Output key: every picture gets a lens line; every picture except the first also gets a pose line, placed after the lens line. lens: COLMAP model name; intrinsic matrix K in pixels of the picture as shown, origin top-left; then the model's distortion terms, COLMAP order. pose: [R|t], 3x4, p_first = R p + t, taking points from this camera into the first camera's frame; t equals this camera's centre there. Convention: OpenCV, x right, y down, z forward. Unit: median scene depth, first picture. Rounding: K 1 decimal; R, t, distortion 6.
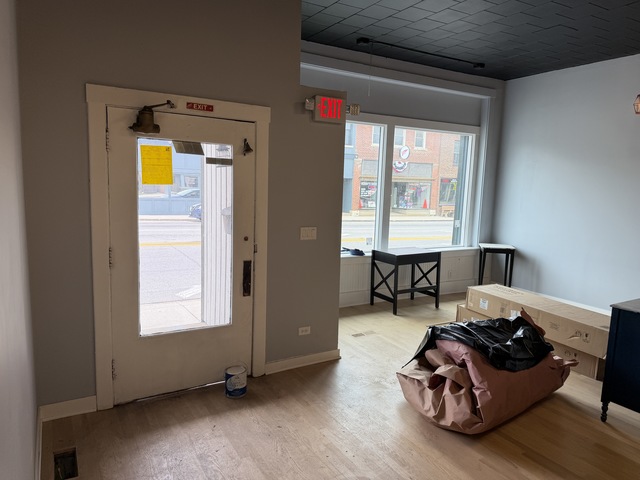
lens RADIAL K [[452.6, 0, 317.9], [0, 452.6, 238.5], [0, 0, 1]] dist [0.047685, -0.052032]
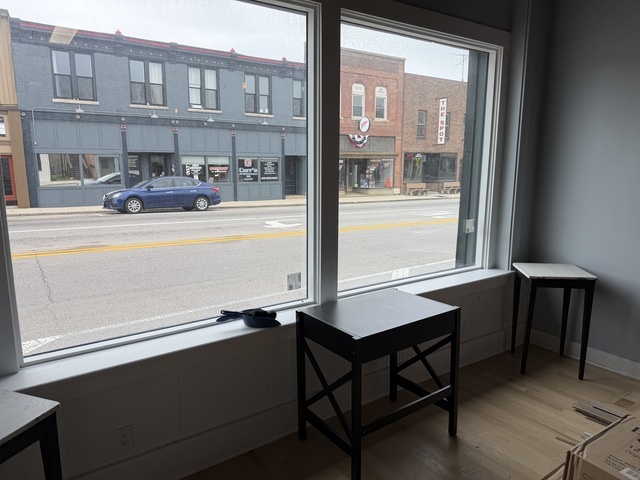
lens RADIAL K [[452.6, 0, 317.9], [0, 452.6, 238.5], [0, 0, 1]] dist [0.047685, -0.052032]
pose [[0.995907, -0.043686, 0.079123, 0.028070], [0.040176, 0.998160, 0.045424, -0.015118], [-0.080961, -0.042059, 0.995829, 0.151931]]
